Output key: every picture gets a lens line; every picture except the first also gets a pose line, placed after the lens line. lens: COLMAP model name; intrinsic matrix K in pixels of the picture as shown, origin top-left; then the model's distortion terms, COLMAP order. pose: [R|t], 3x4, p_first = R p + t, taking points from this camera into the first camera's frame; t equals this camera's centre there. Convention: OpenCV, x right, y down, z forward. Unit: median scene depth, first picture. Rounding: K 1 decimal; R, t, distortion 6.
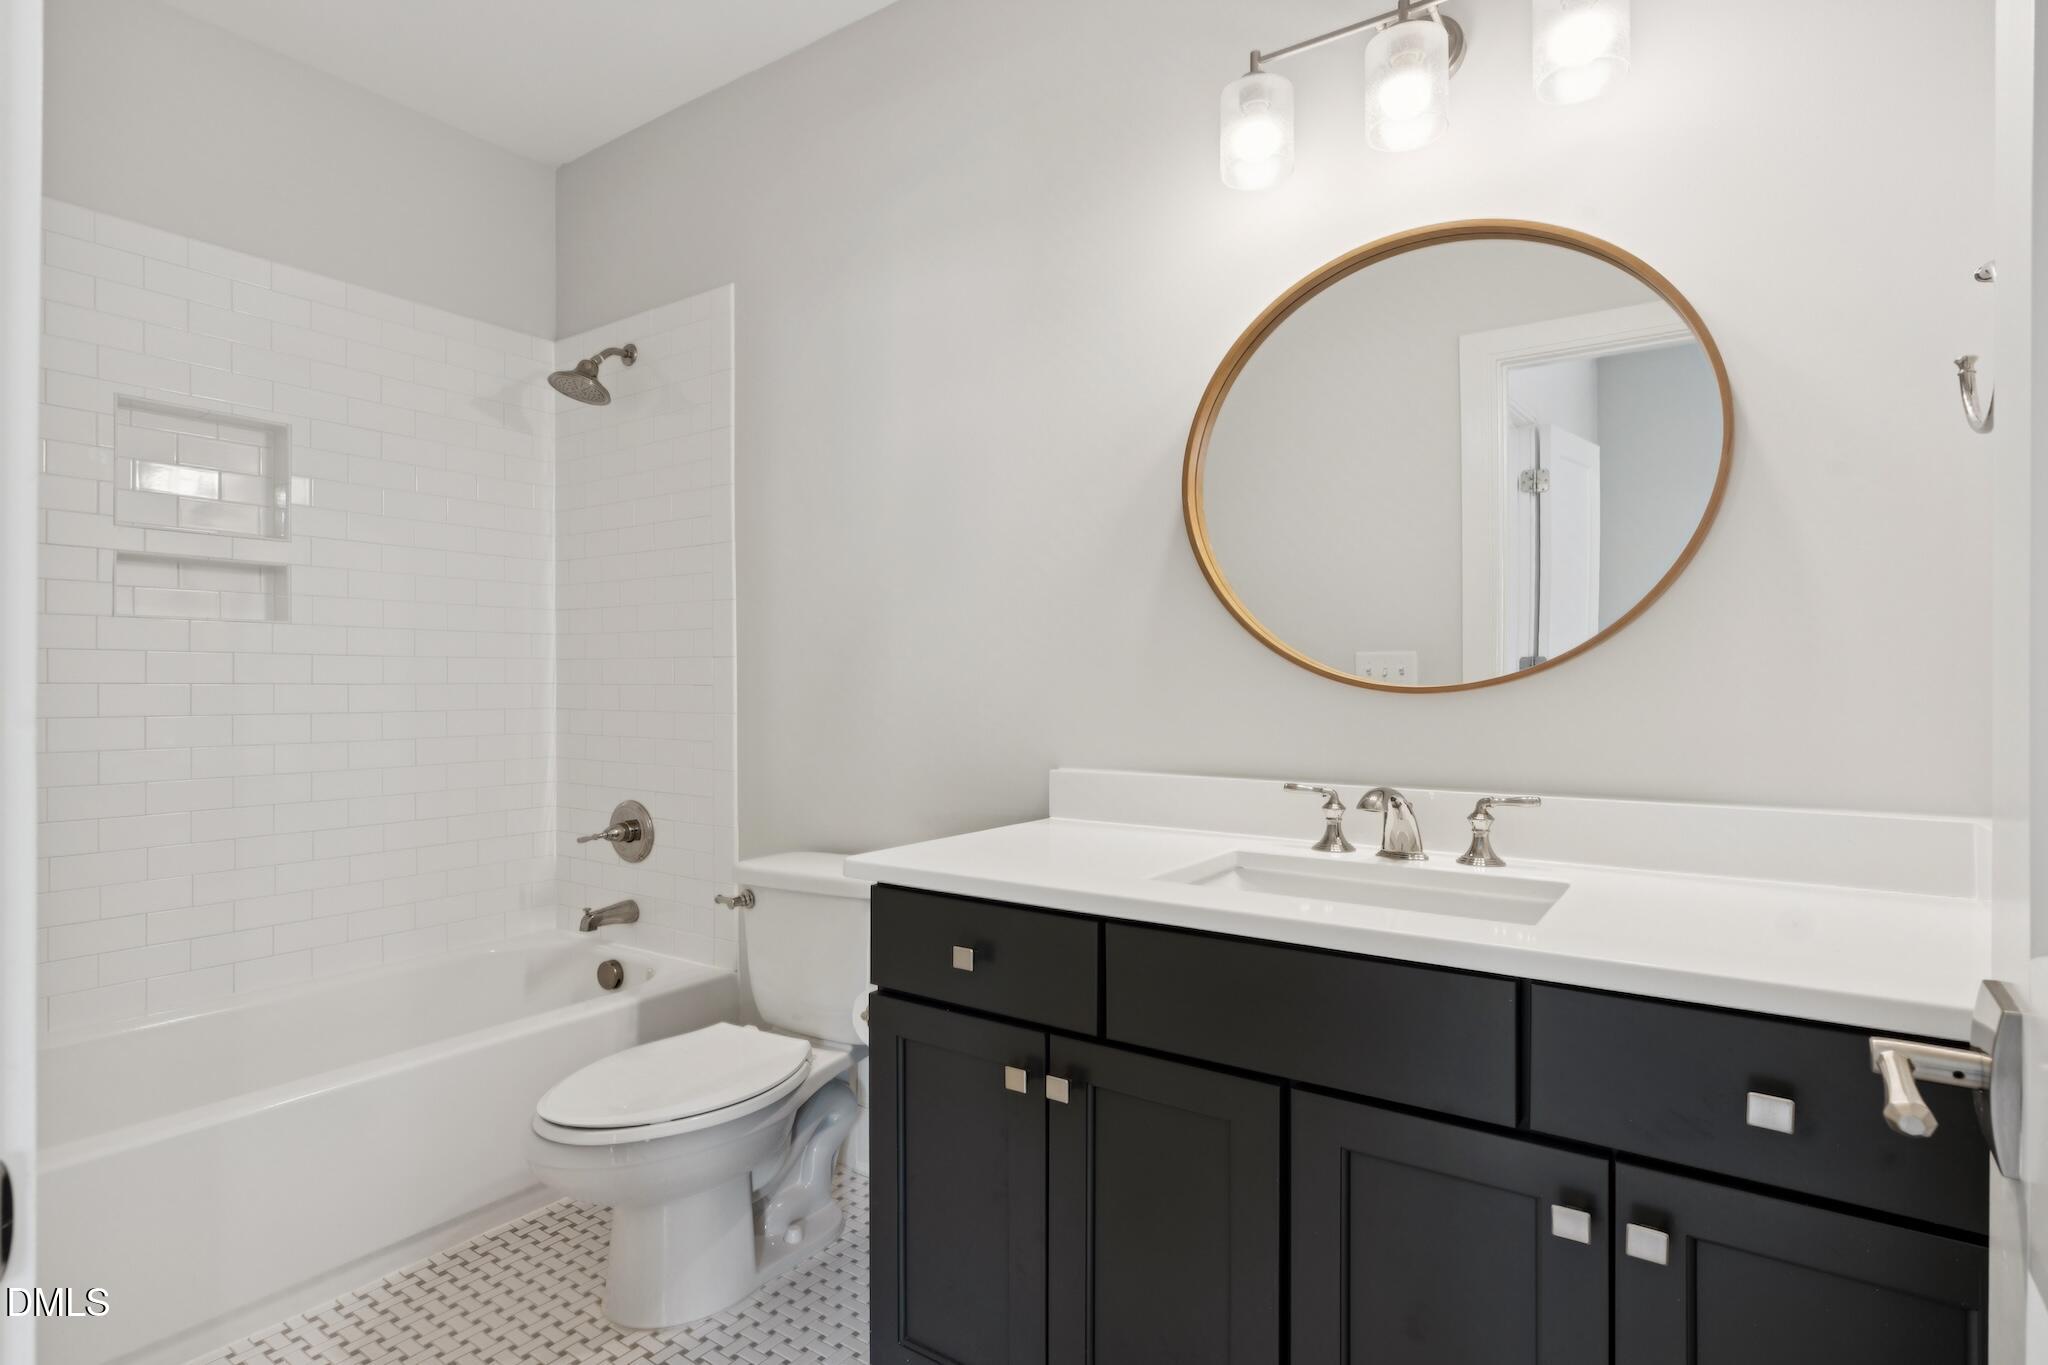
lens RADIAL K [[1041.7, 0, 1022.9], [0, 1041.7, 673.7], [0, 0, 1]] dist [-0.007387, 0.005343]
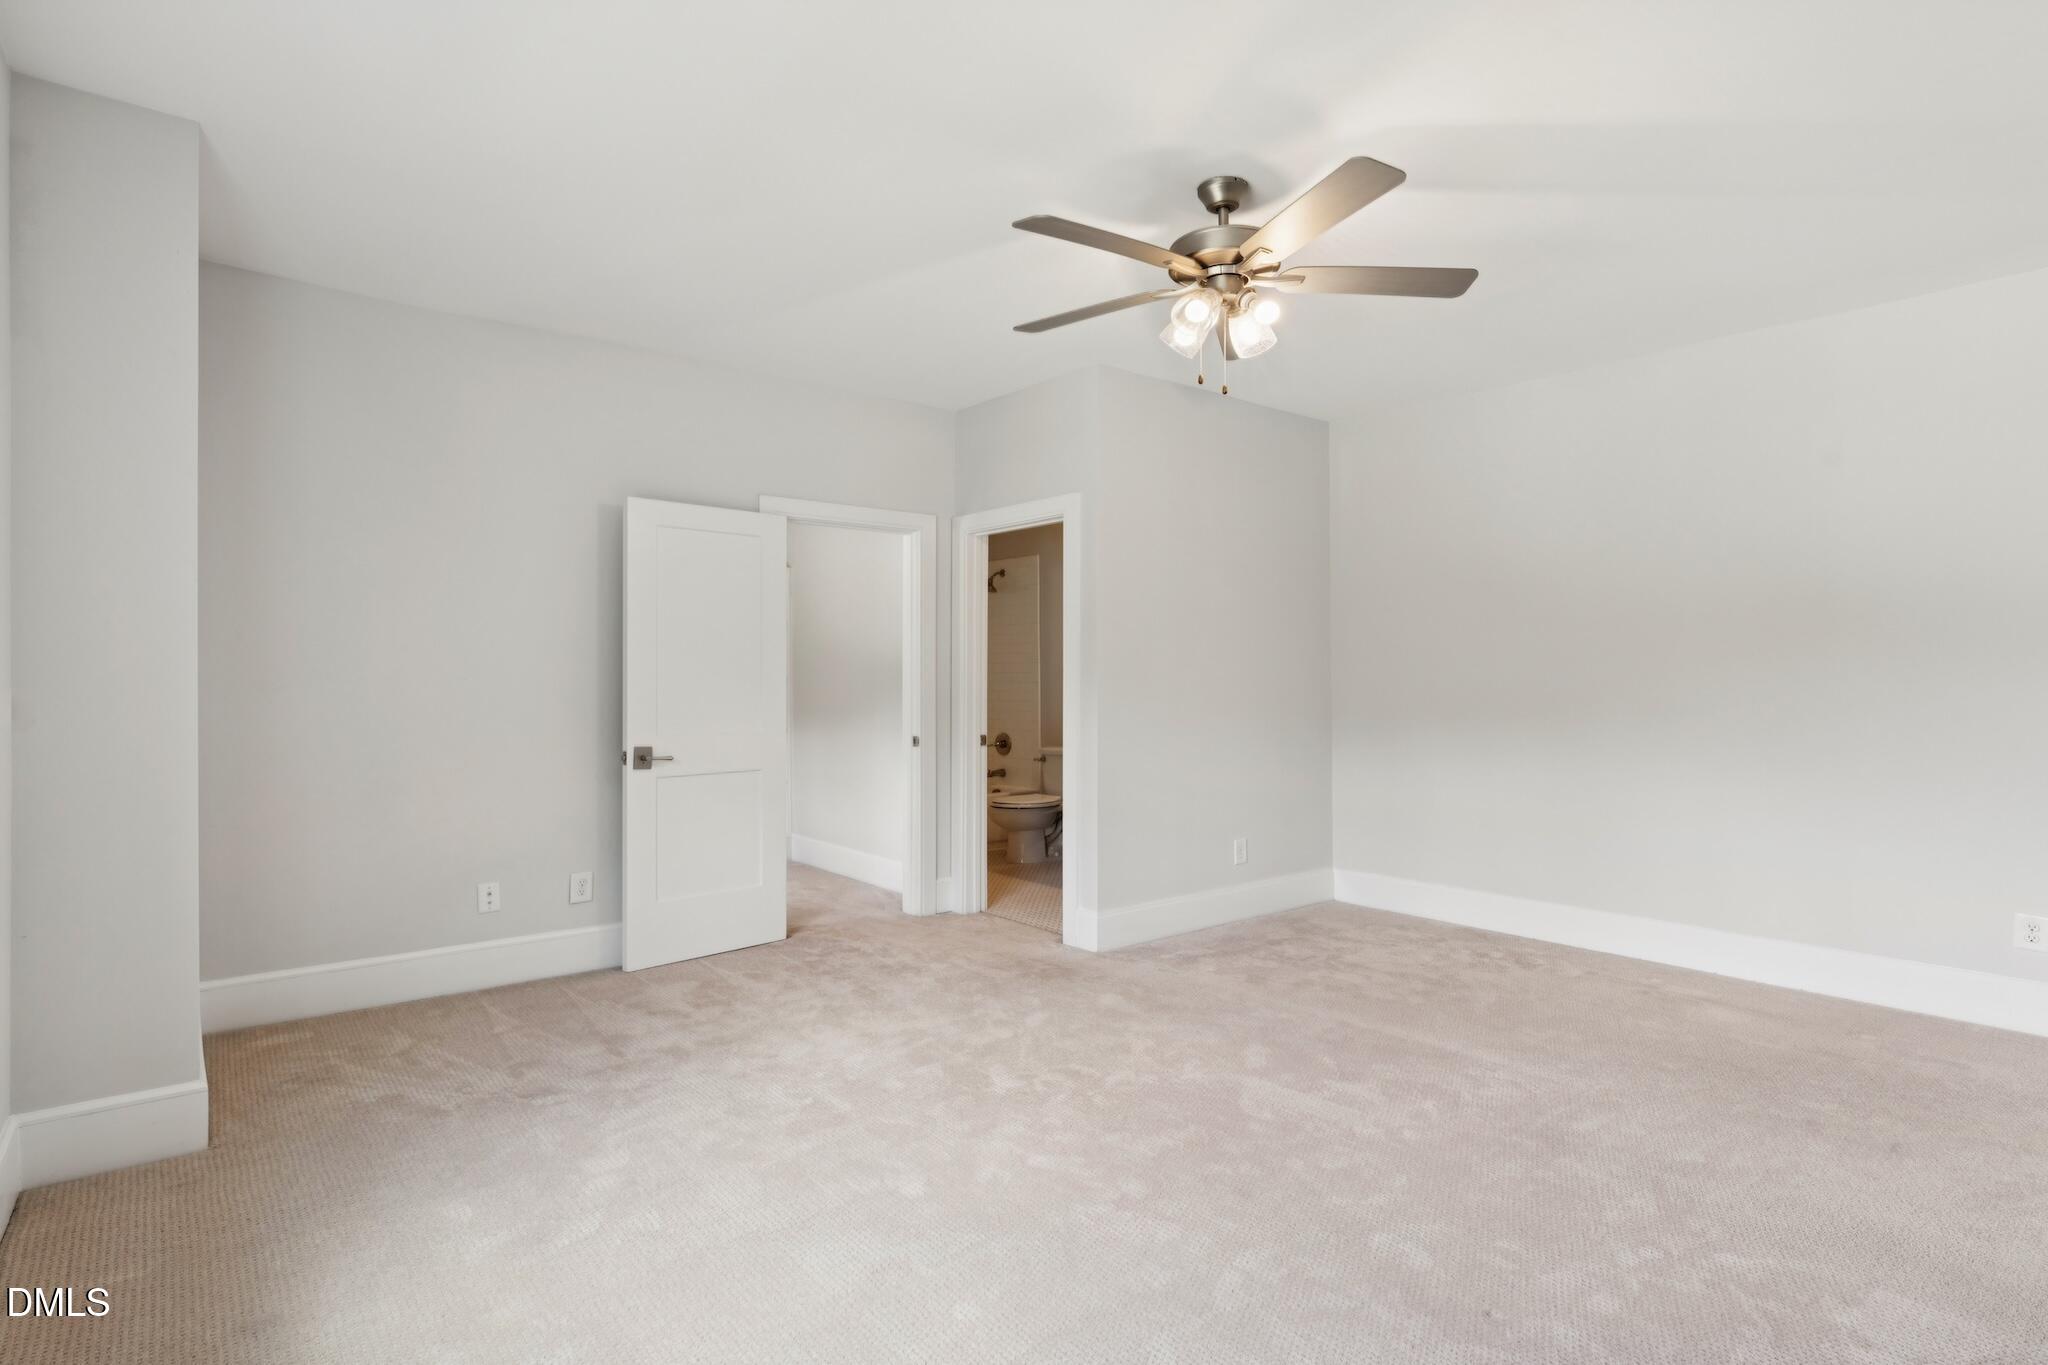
lens RADIAL K [[1041.7, 0, 1030.4], [0, 1041.7, 689.1], [0, 0, 1]] dist [-0.007387, 0.005343]
pose [[0.960205, -0.005402, -0.279245, 0.494314], [0.007367, 0.999955, 0.005988, -0.007326], [0.279200, -0.007807, 0.960201, -1.738225]]
